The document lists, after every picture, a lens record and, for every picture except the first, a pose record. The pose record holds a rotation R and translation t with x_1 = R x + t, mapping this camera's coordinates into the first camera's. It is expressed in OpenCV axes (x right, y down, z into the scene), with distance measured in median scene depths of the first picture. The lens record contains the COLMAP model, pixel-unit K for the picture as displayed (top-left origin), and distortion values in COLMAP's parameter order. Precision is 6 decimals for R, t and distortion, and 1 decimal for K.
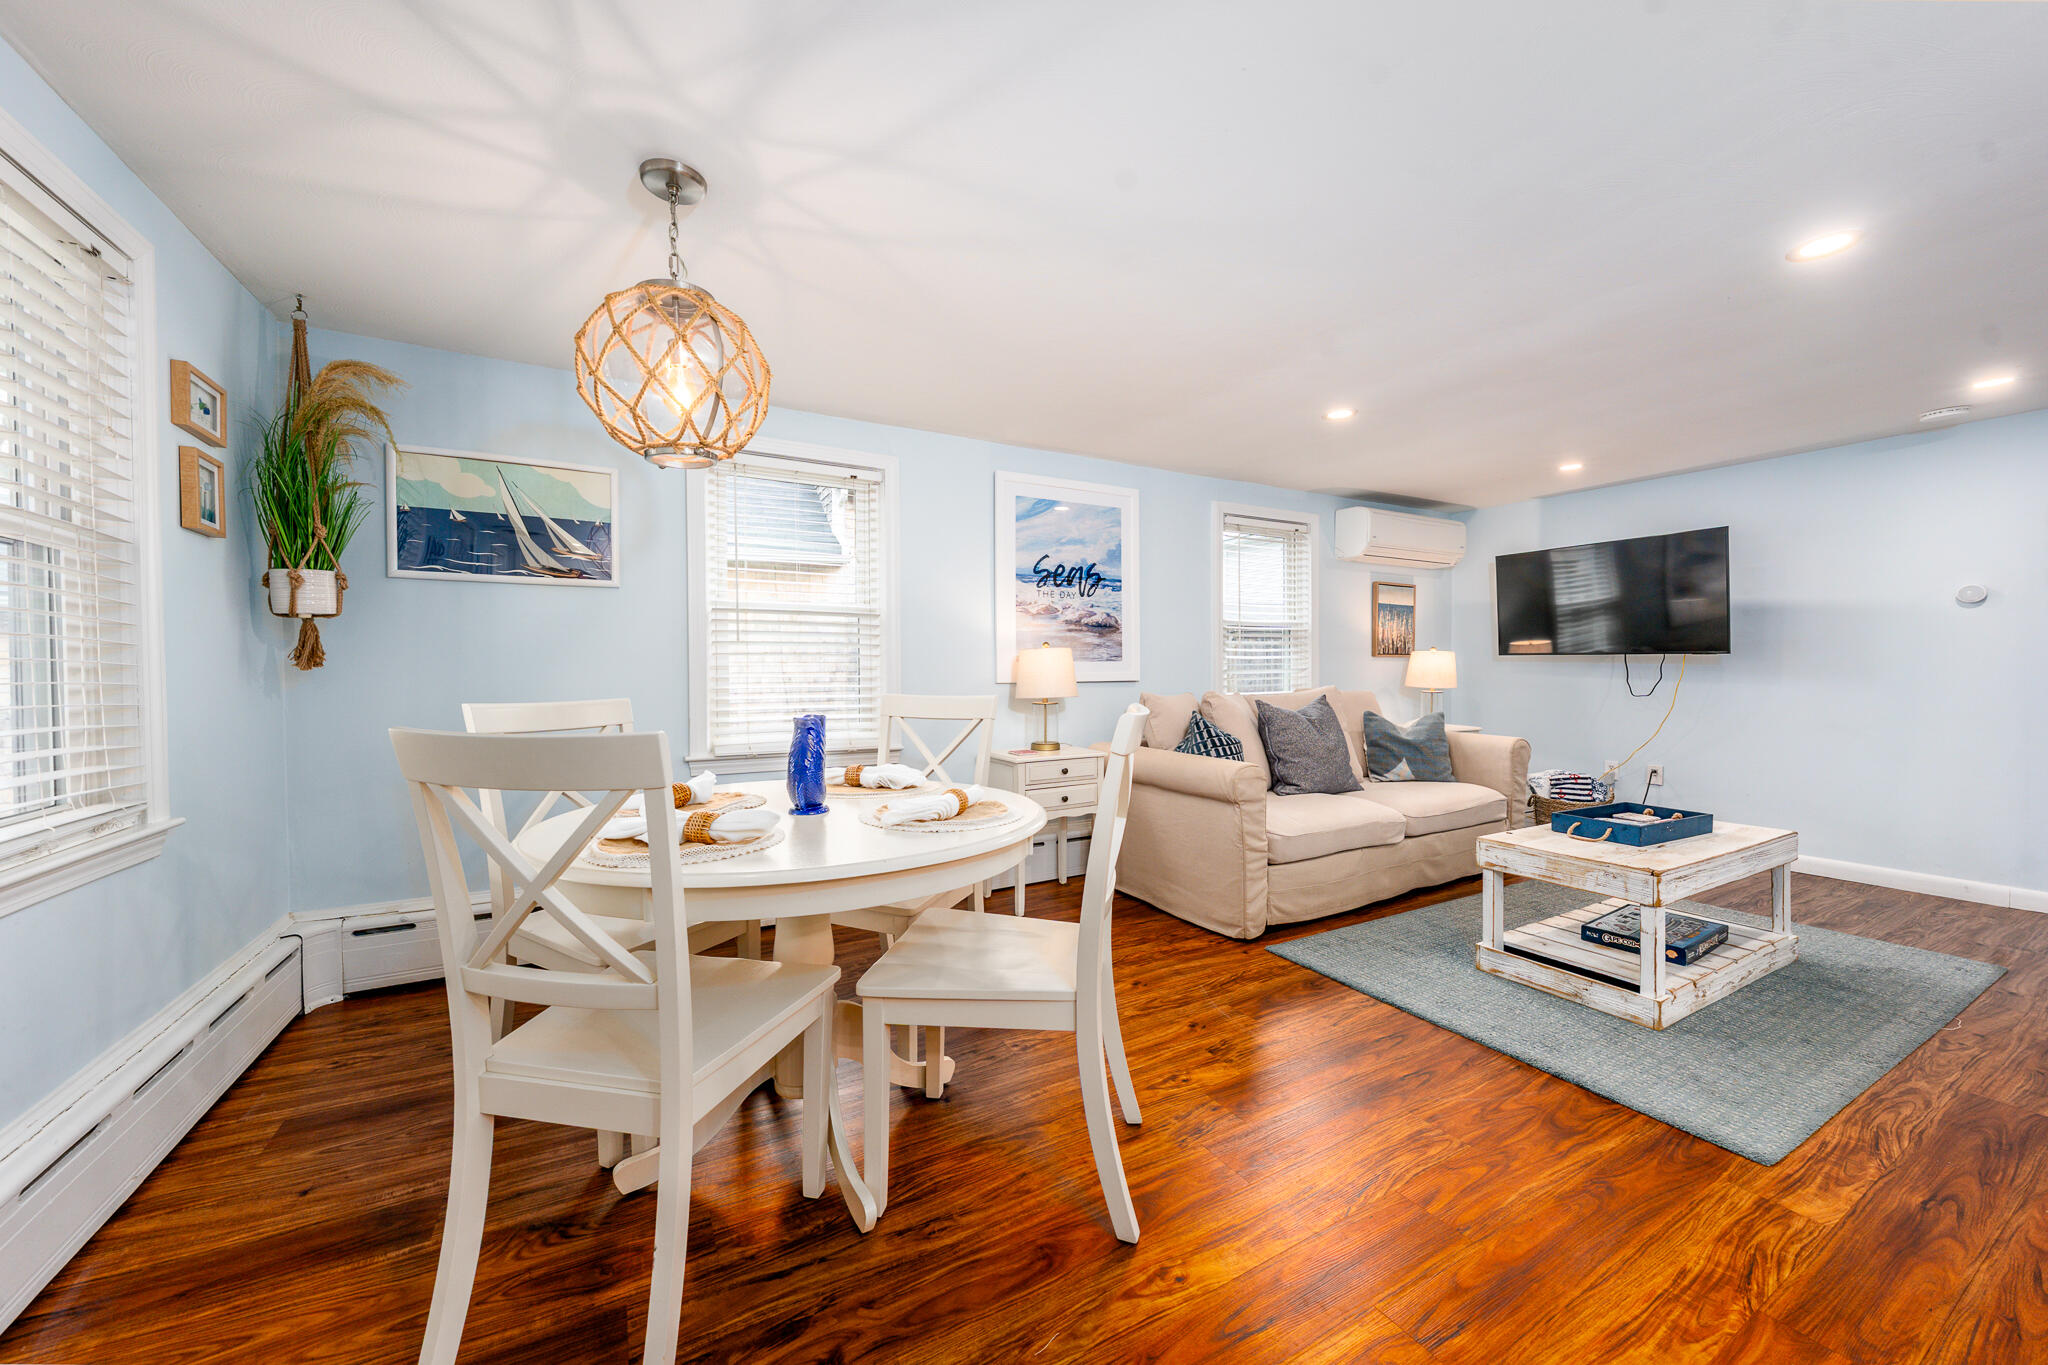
lens RADIAL K [[723.9, 0, 969.7], [0, 723.9, 680.9], [0, 0, 1]] dist [-0.000004, 0.000093]
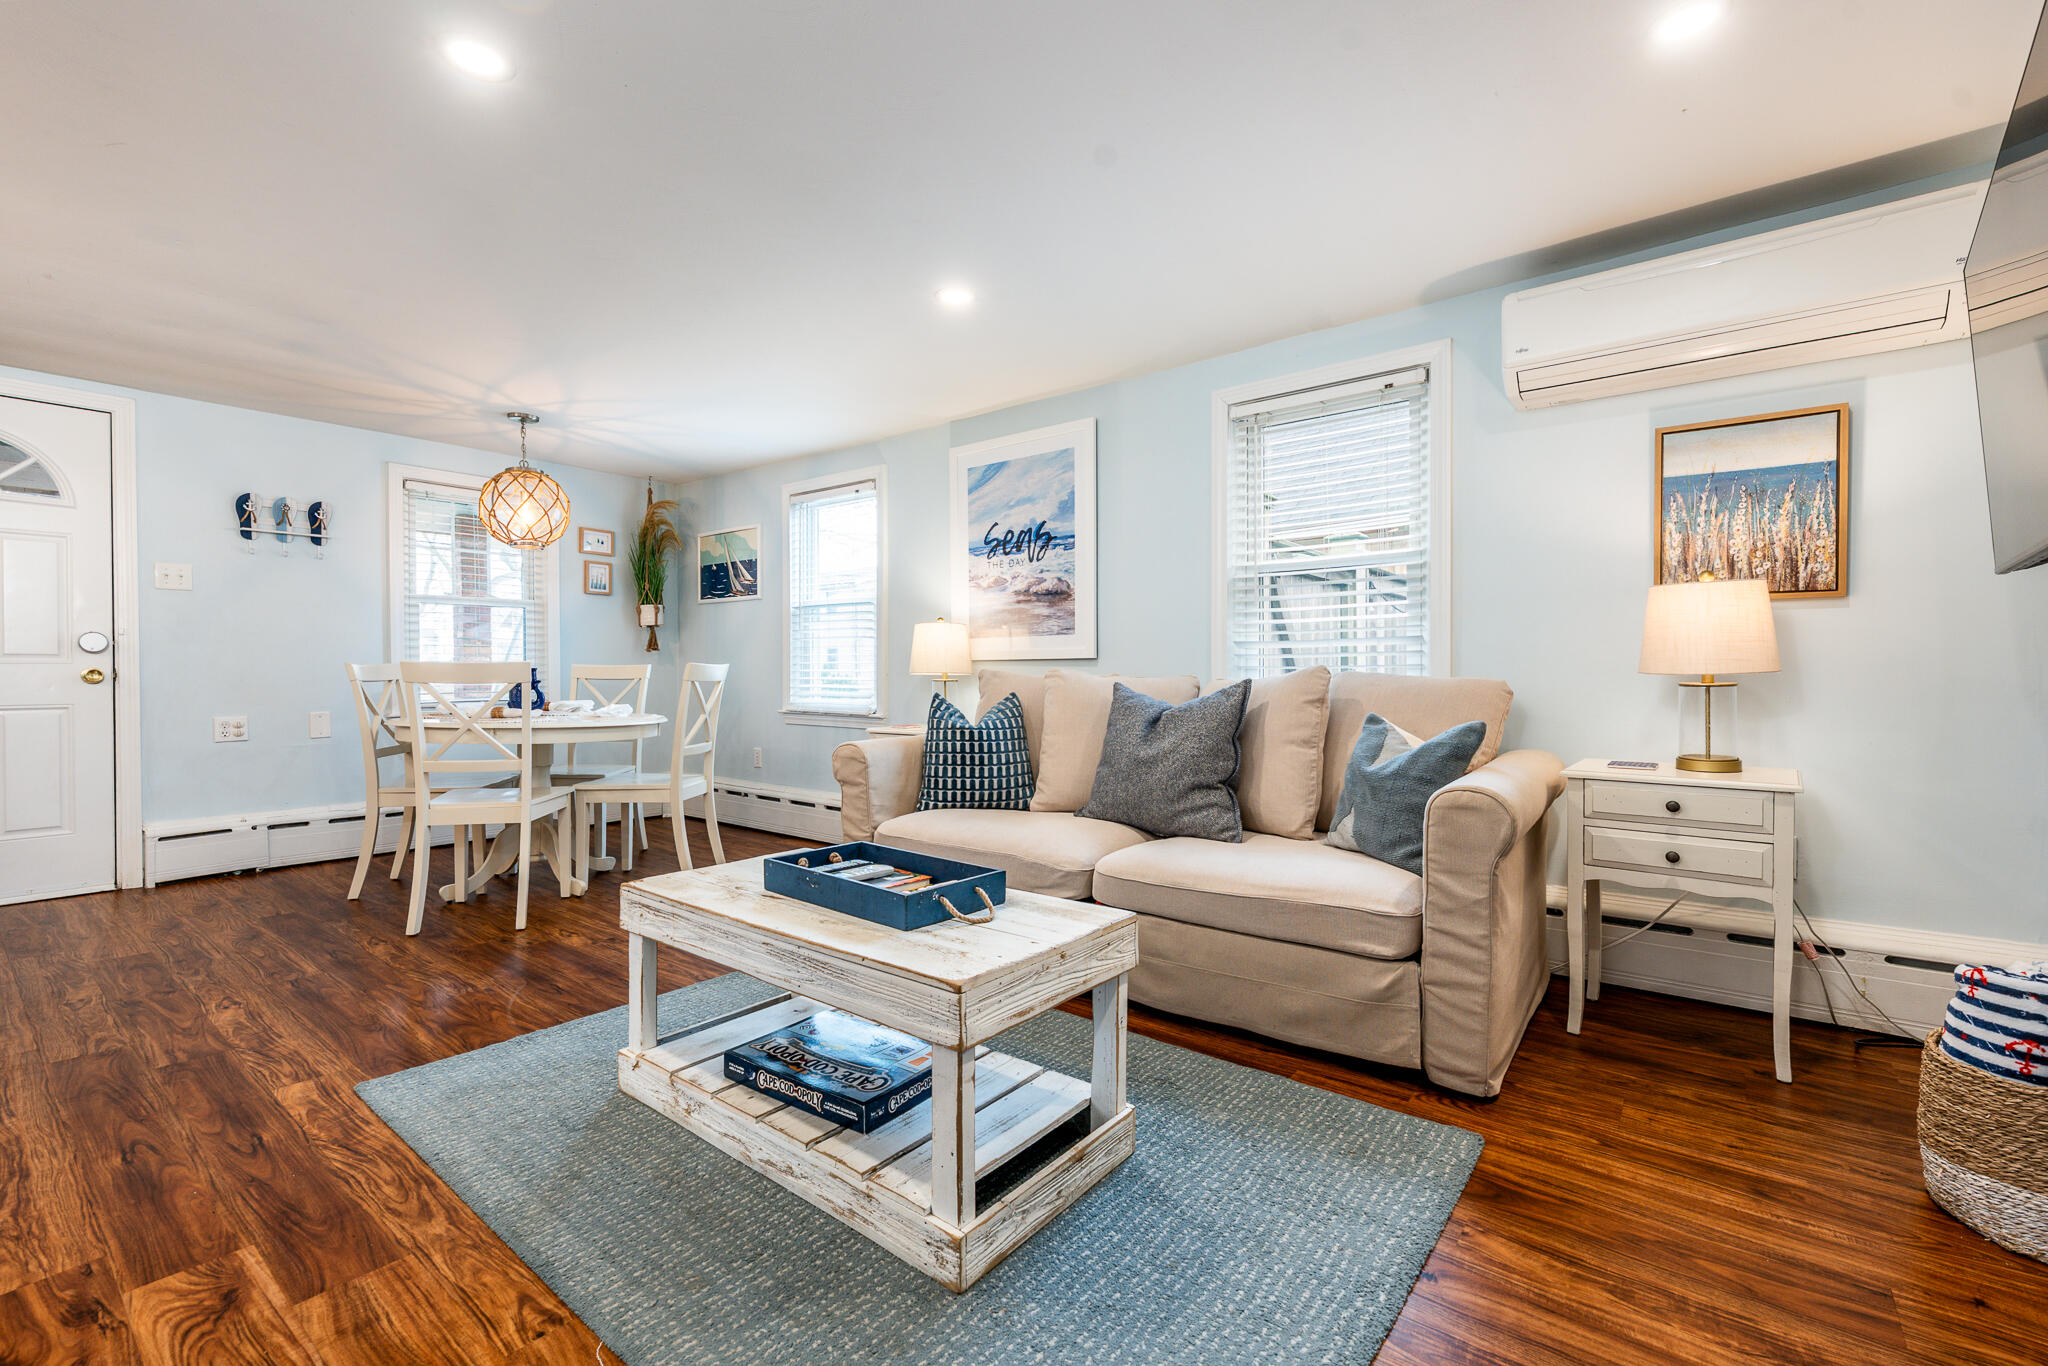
lens RADIAL K [[856.9, 0, 1024.0], [0, 856.9, 683.0], [0, 0, 1]] dist [0.000922, -0.000246]
pose [[0.415171, 0.016156, -0.909600, 1.116744], [-0.017171, 0.999803, 0.009920, 0.019808], [0.909581, 0.011500, 0.415367, 0.575540]]
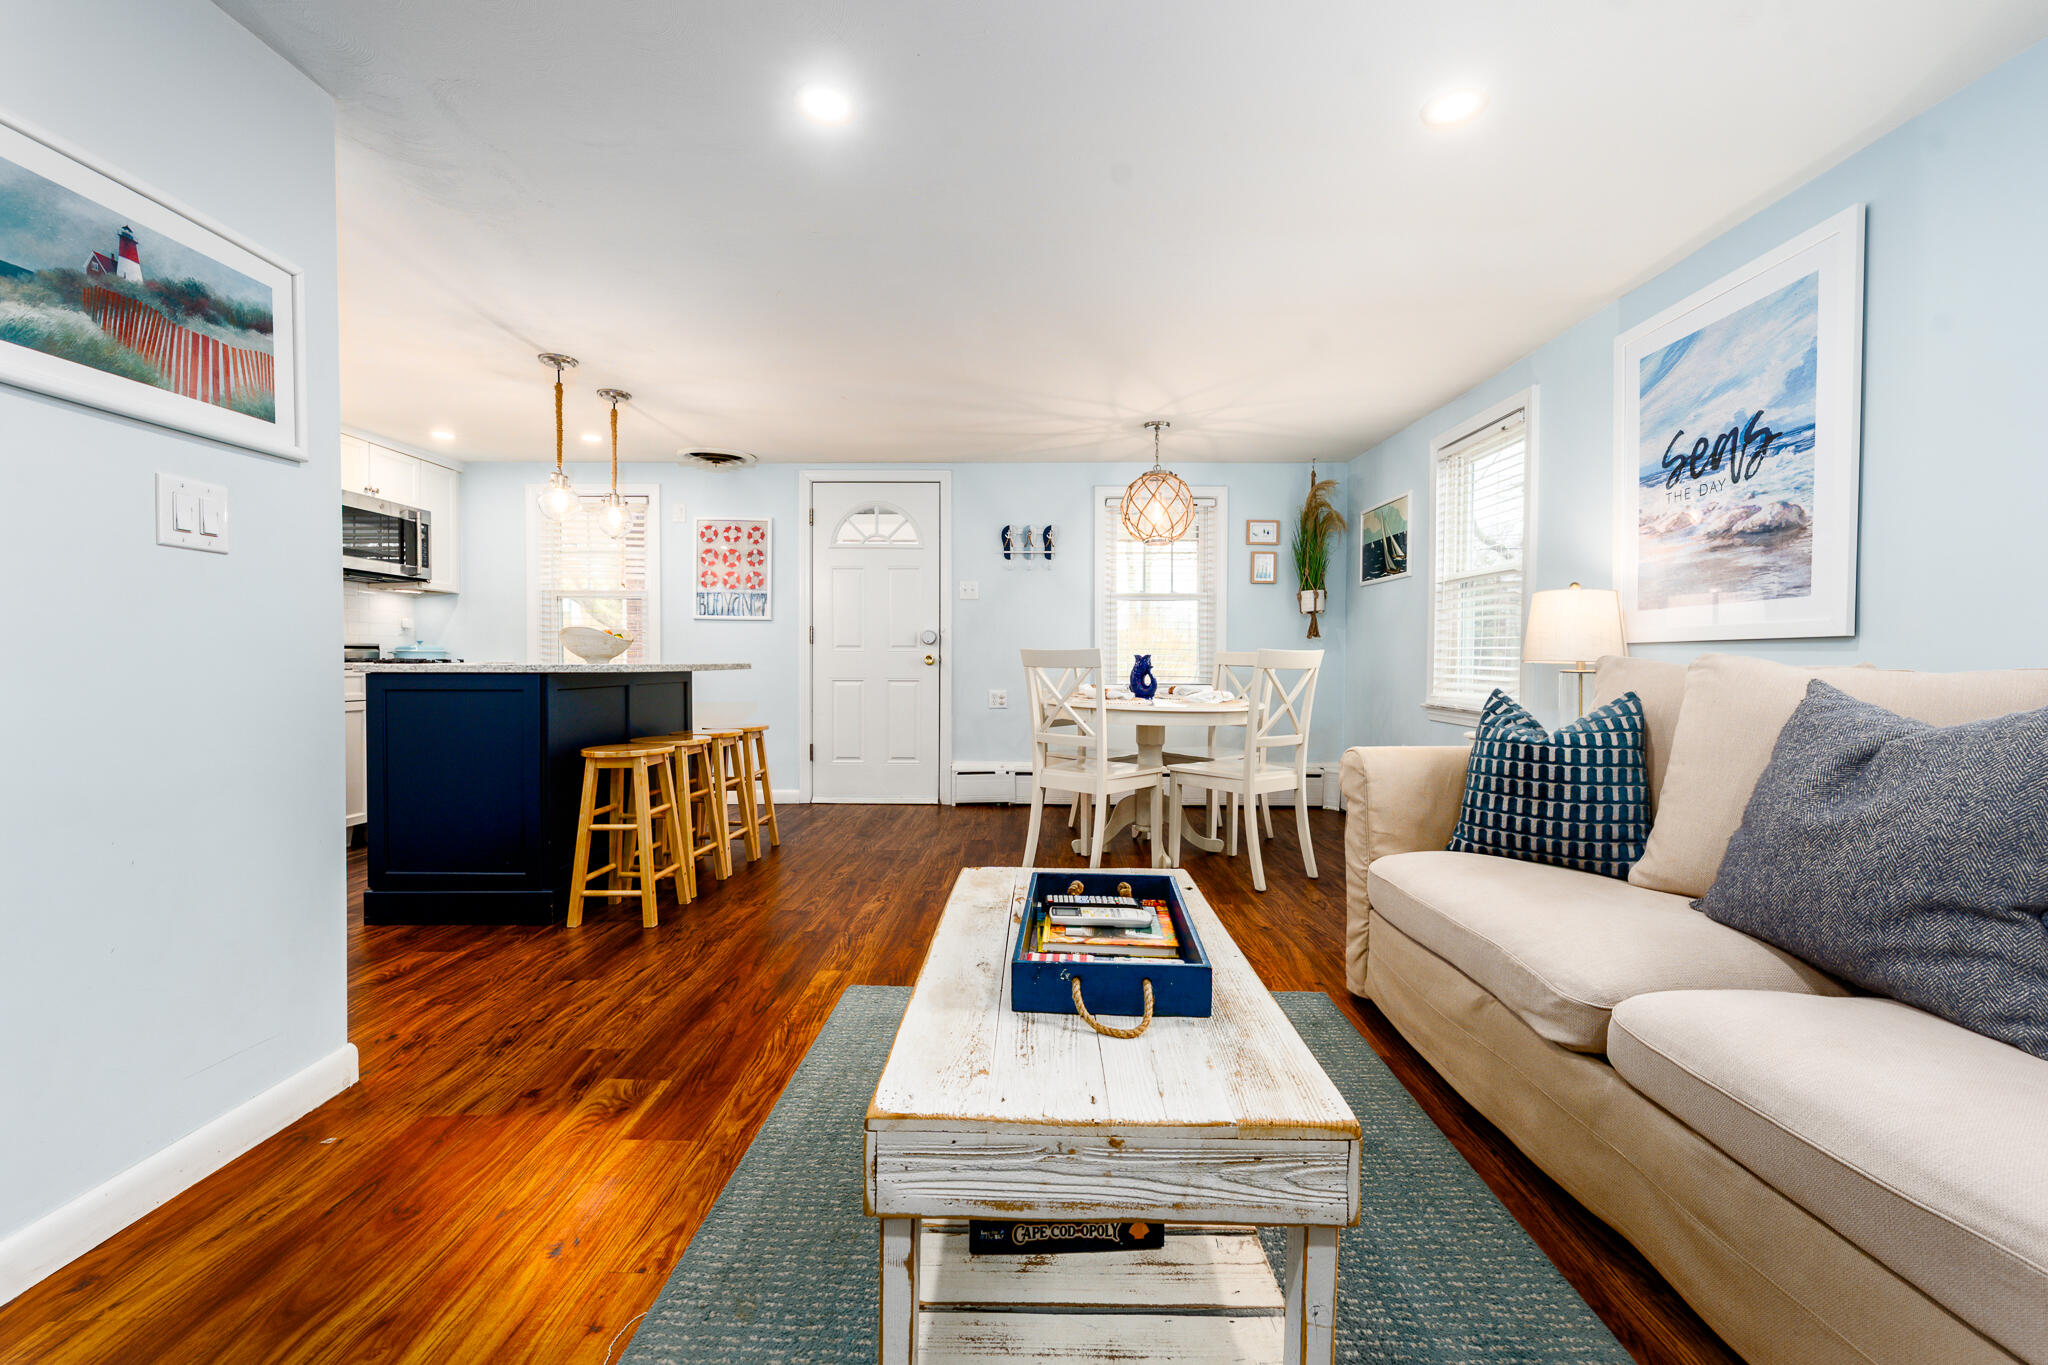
lens RADIAL K [[835.6, 0, 1030.9], [0, 835.6, 680.6], [0, 0, 1]] dist [-0.001349, -0.000512]
pose [[-0.454646, 0.026267, -0.890285, 0.973594], [-0.017254, 0.999118, 0.038289, 0.016974], [0.890505, 0.032769, -0.453792, 0.835067]]
